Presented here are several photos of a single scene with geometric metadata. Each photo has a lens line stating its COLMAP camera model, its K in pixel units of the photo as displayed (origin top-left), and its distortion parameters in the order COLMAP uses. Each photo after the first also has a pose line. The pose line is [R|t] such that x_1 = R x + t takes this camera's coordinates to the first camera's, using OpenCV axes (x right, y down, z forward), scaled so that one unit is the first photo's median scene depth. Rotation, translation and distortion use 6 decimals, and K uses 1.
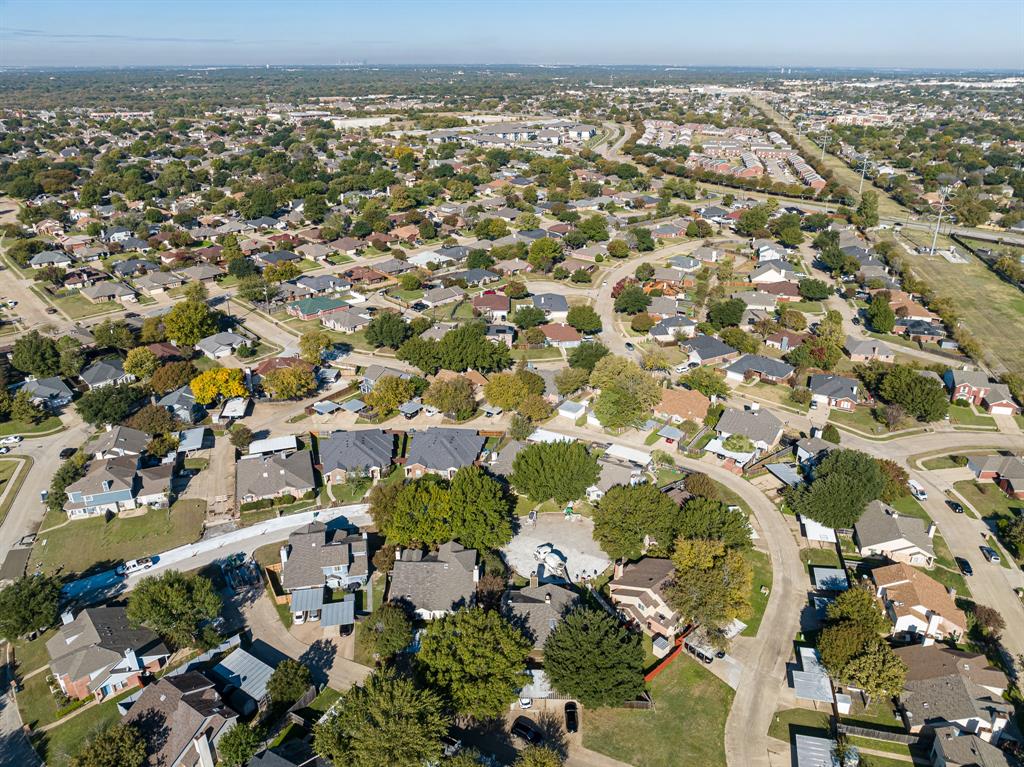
lens RADIAL K [[720.9, 0, 512.0], [0, 720.9, 383.5], [0, 0, 1]] dist [-0.037602, -0.001138]
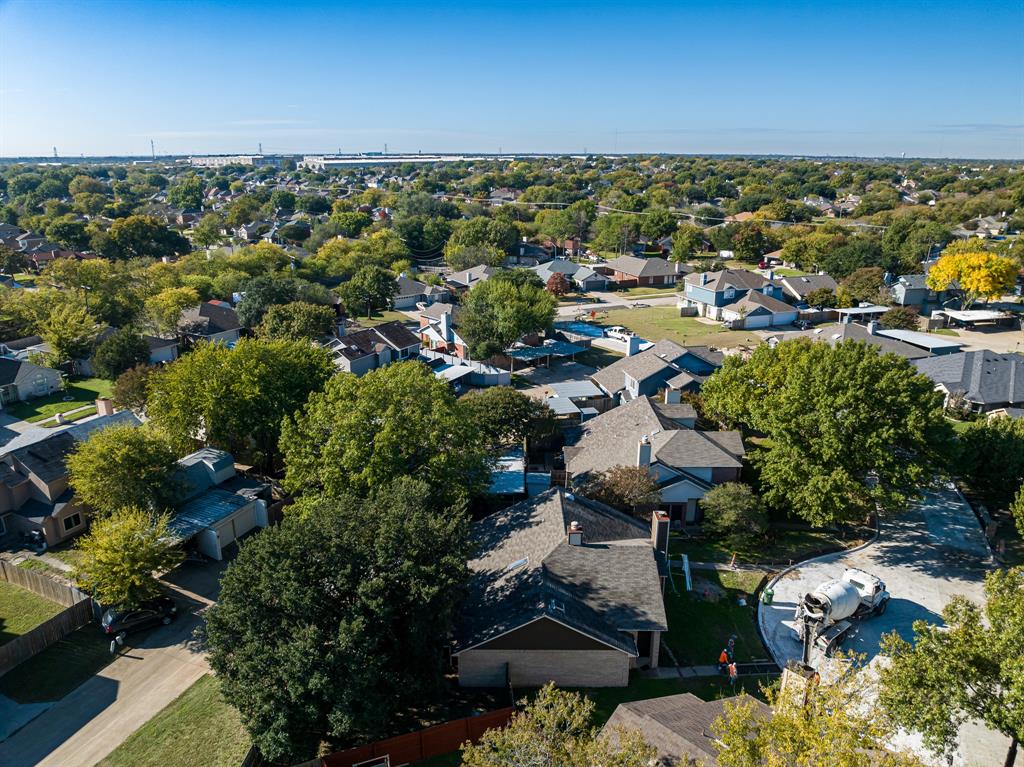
lens RADIAL K [[720.9, 0, 512.0], [0, 720.9, 383.5], [0, 0, 1]] dist [-0.037602, -0.001138]
pose [[0.020302, 0.300055, -0.953706, 0.223882], [-0.412995, 0.871231, 0.265315, 0.085213], [0.910507, 0.388489, 0.141609, 0.515636]]
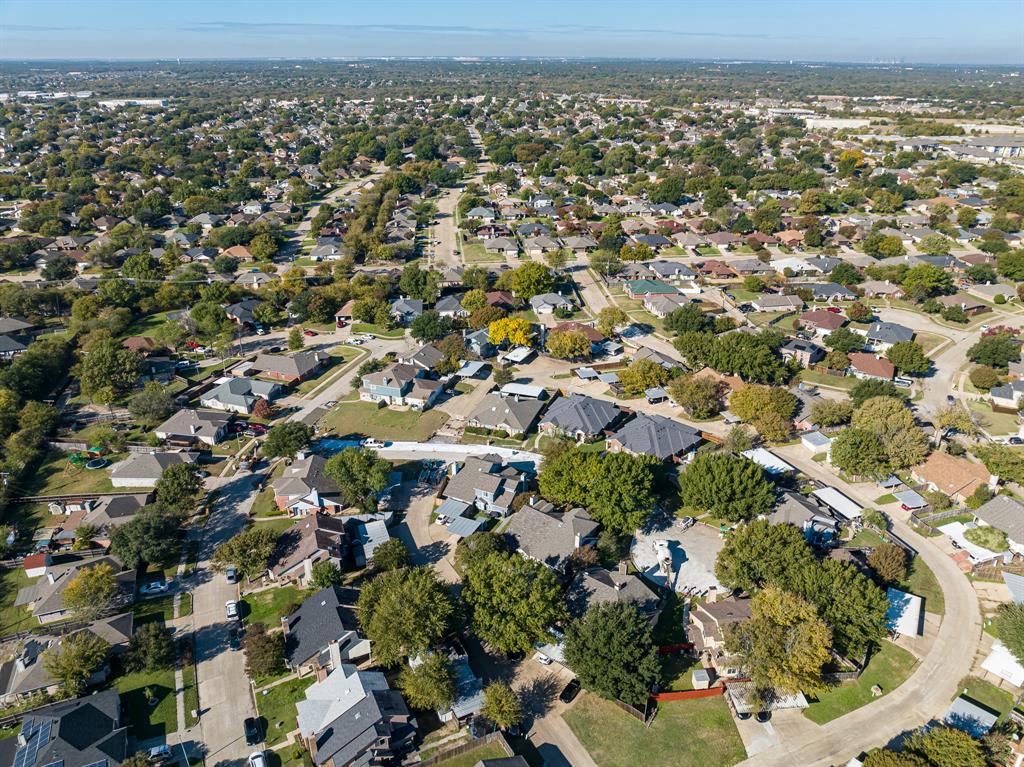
lens RADIAL K [[720.9, 0, 512.0], [0, 720.9, 383.5], [0, 0, 1]] dist [-0.037602, -0.001138]
pose [[0.793842, 0.252275, -0.553328, 0.244204], [-0.249162, 0.964944, 0.082476, -0.012709], [0.554737, 0.072395, 0.828870, 0.032052]]
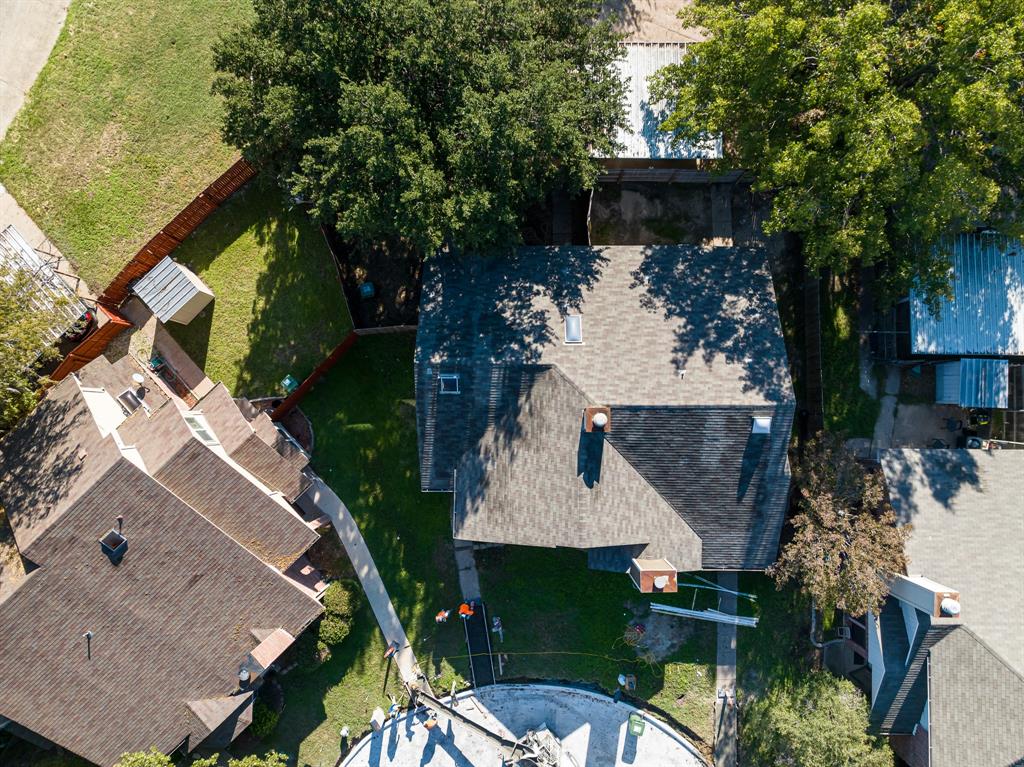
lens RADIAL K [[724.6, 0, 512.0], [0, 724.6, 383.5], [0, 0, 1]] dist [-0.033391, 0.003636]
pose [[-0.999765, 0.016156, 0.014447, 0.042076], [0.007371, -0.373381, 0.927649, 0.056838], [0.020382, 0.927537, 0.373175, 0.526919]]
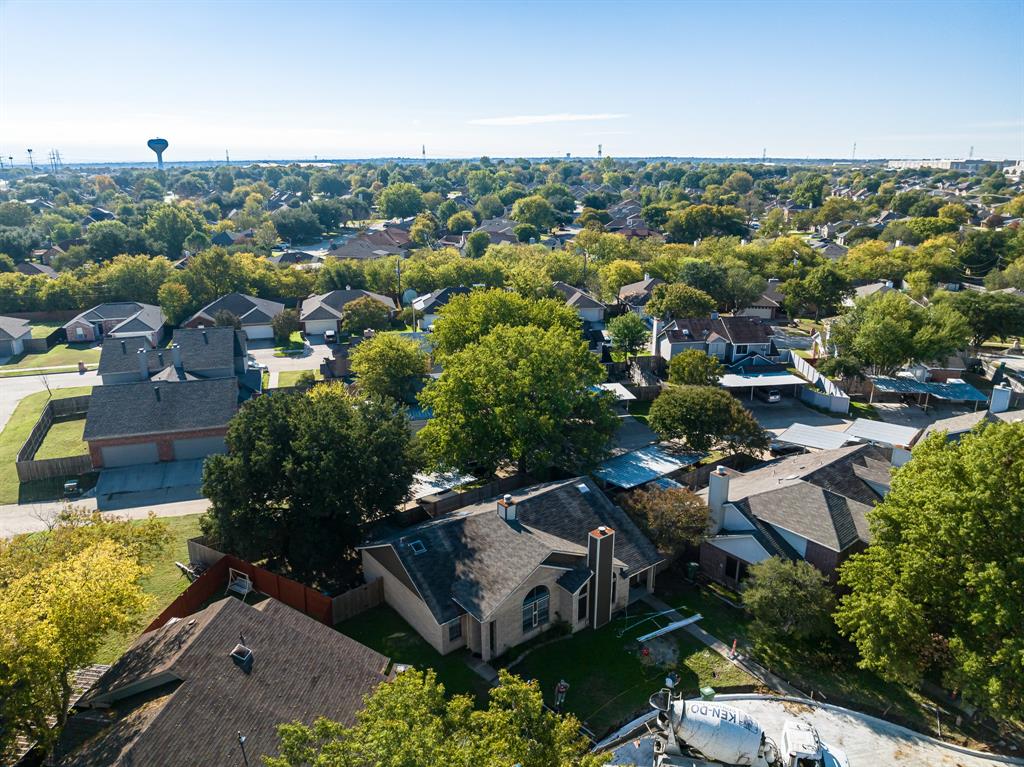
lens RADIAL K [[724.6, 0, 512.0], [0, 724.6, 383.5], [0, 0, 1]] dist [-0.033391, 0.003636]
pose [[-0.772035, 0.190280, -0.606429, 0.151582], [-0.262383, 0.773619, 0.576775, 0.022097], [0.578894, 0.604407, -0.547334, 0.678695]]
